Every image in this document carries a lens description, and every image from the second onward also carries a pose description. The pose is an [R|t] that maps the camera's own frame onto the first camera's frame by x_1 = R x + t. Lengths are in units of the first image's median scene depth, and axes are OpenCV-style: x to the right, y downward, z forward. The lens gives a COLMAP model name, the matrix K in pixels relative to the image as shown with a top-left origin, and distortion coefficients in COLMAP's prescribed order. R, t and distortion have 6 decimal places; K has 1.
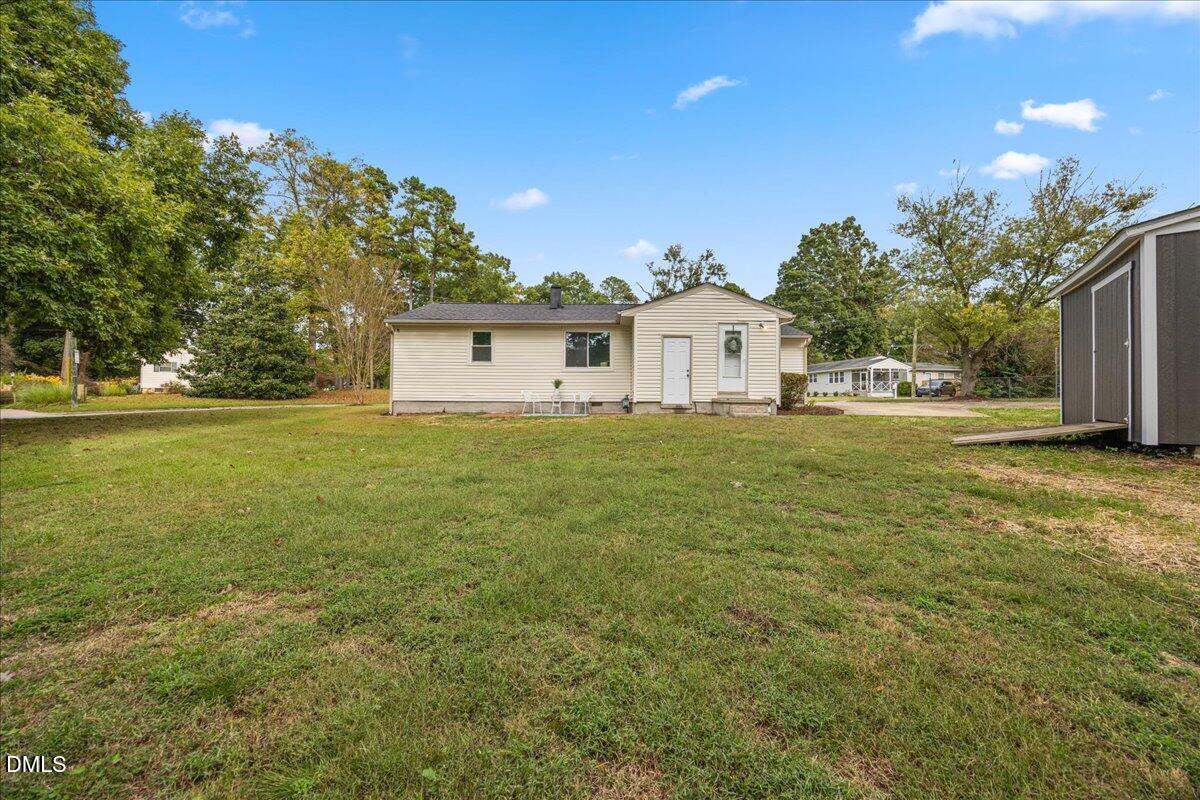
lens RADIAL K [[457.9, 0, 603.6], [0, 457.9, 397.9], [0, 0, 1]] dist [-0.003162, -0.000089]
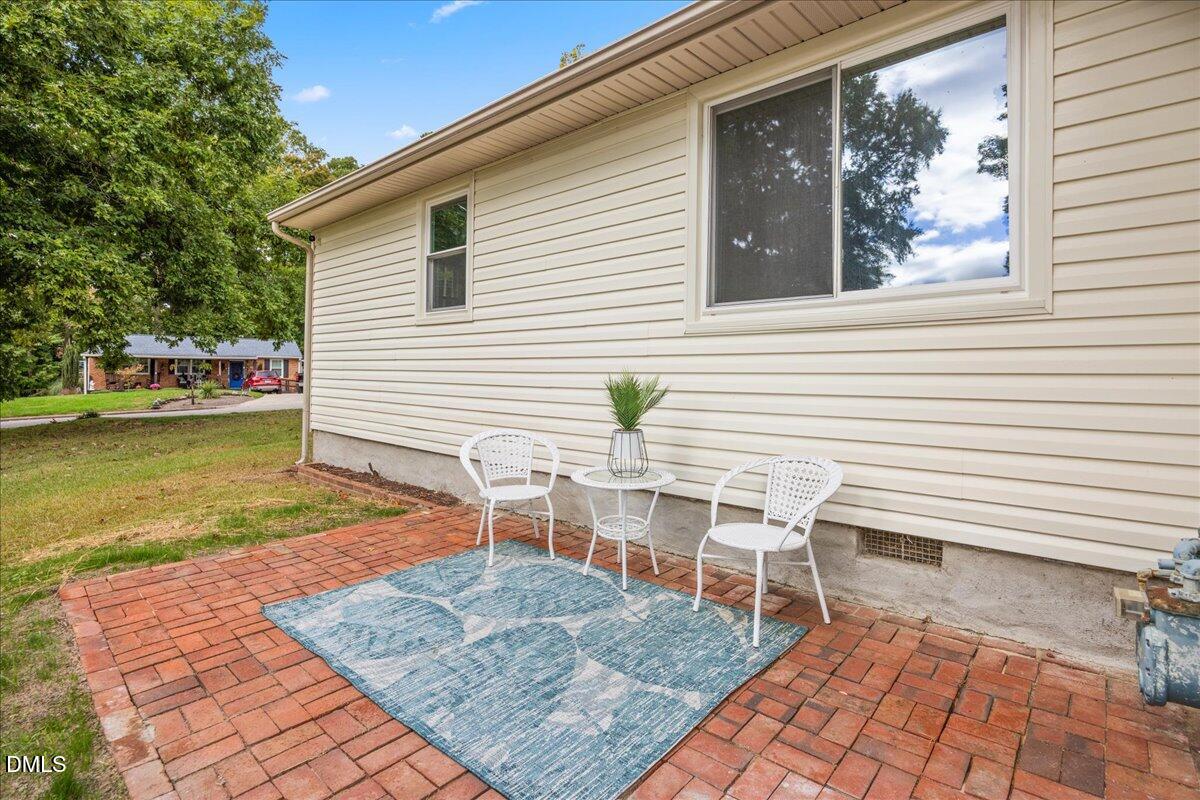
lens RADIAL K [[569.9, 0, 603.1], [0, 569.9, 372.7], [0, 0, 1]] dist [-0.006598, -0.000981]
pose [[0.752681, 0.003731, -0.658375, 0.032905], [-0.003401, 0.999993, 0.001779, -0.041414], [0.658377, 0.000900, 0.752688, 0.803538]]
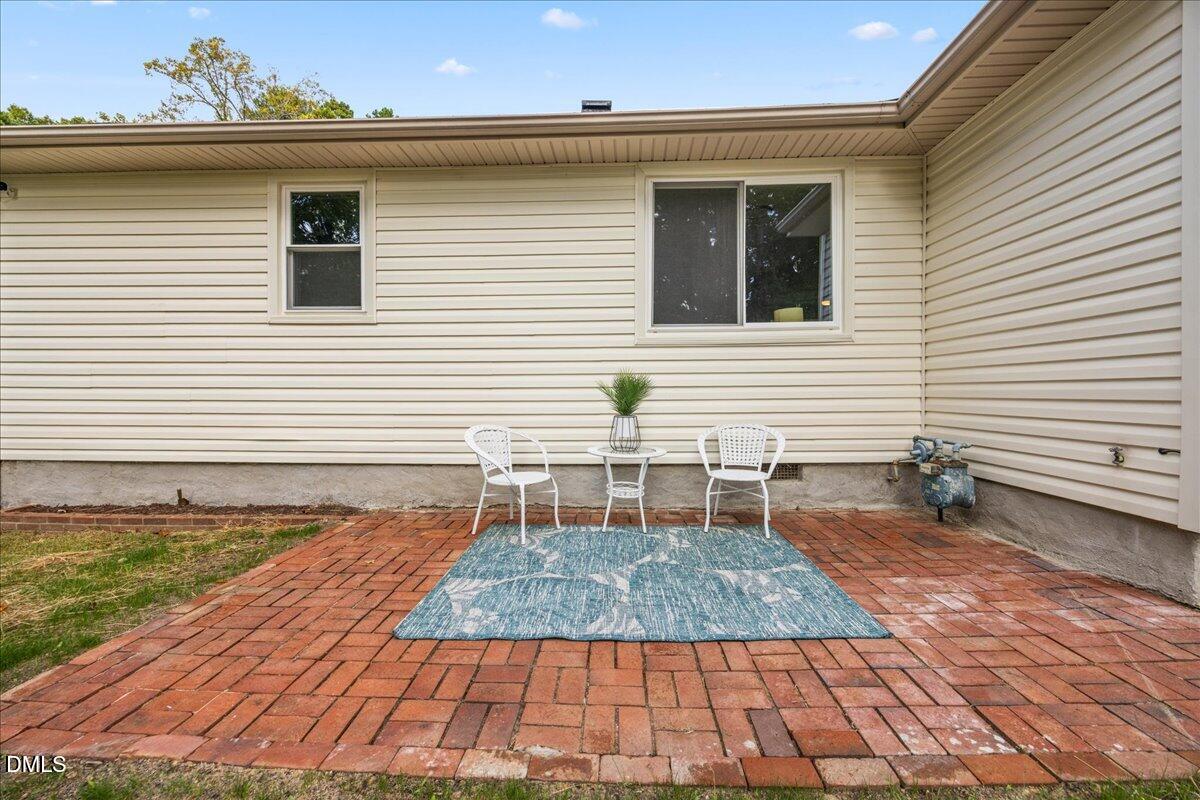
lens RADIAL K [[457.9, 0, 603.6], [0, 457.9, 397.9], [0, 0, 1]] dist [-0.003162, -0.000089]
pose [[0.999606, -0.004943, -0.027629, -0.102592], [0.005512, 0.999774, 0.020556, -0.033000], [0.027521, -0.020700, 0.999407, 0.746463]]
